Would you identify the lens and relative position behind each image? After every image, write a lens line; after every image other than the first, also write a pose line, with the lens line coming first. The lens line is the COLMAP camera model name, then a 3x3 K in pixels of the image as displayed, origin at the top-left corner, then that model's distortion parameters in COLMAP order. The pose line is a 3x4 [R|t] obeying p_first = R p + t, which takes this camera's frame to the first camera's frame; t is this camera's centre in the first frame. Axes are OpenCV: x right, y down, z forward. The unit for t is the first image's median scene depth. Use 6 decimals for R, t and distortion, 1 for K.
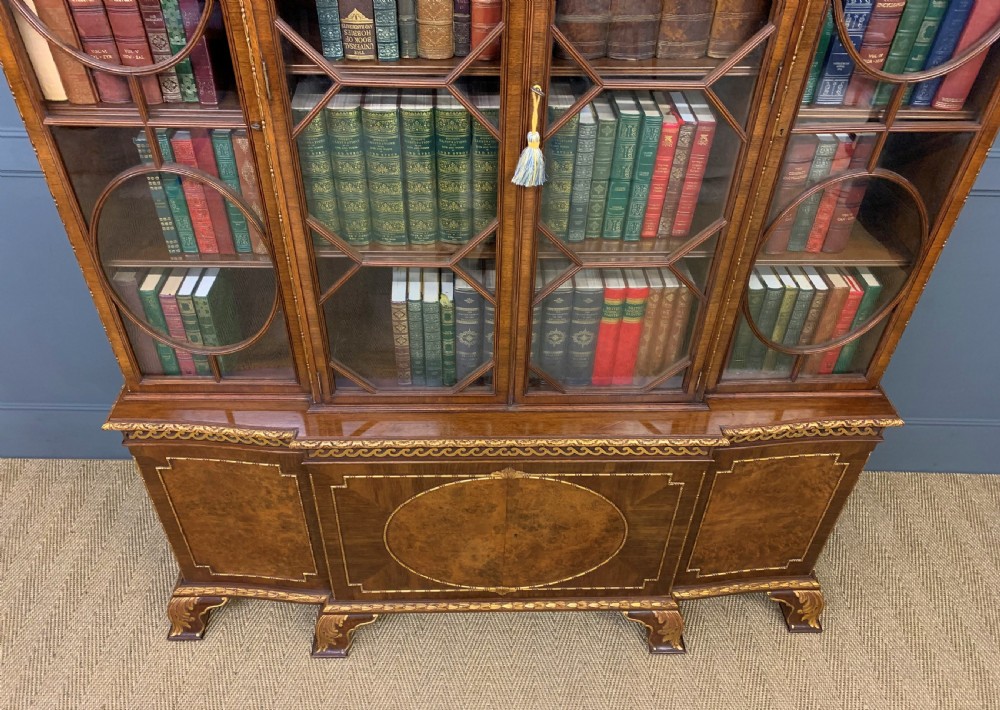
lens RADIAL K [[747.1, 0, 490.6], [0, 747.1, 359.3], [0, 0, 1]] dist [0.100870, -0.193256]
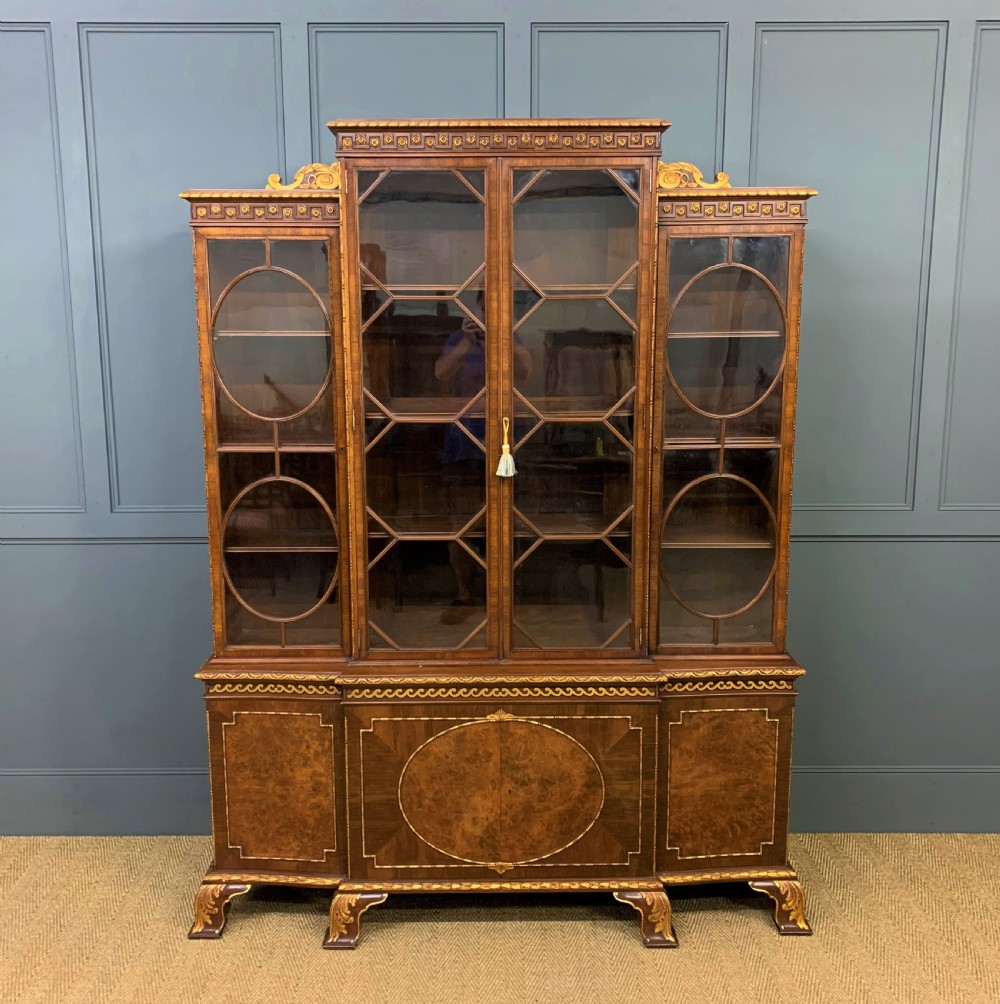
lens RADIAL K [[1086.1, 0, 497.4], [0, 1086.1, 486.8], [0, 0, 1]] dist [0.164475, -0.444138]
pose [[0.999496, -0.018888, -0.025533, 0.067691], [0.003591, 0.865993, -0.500043, 0.687241], [0.031556, 0.499699, 0.865624, -0.737315]]
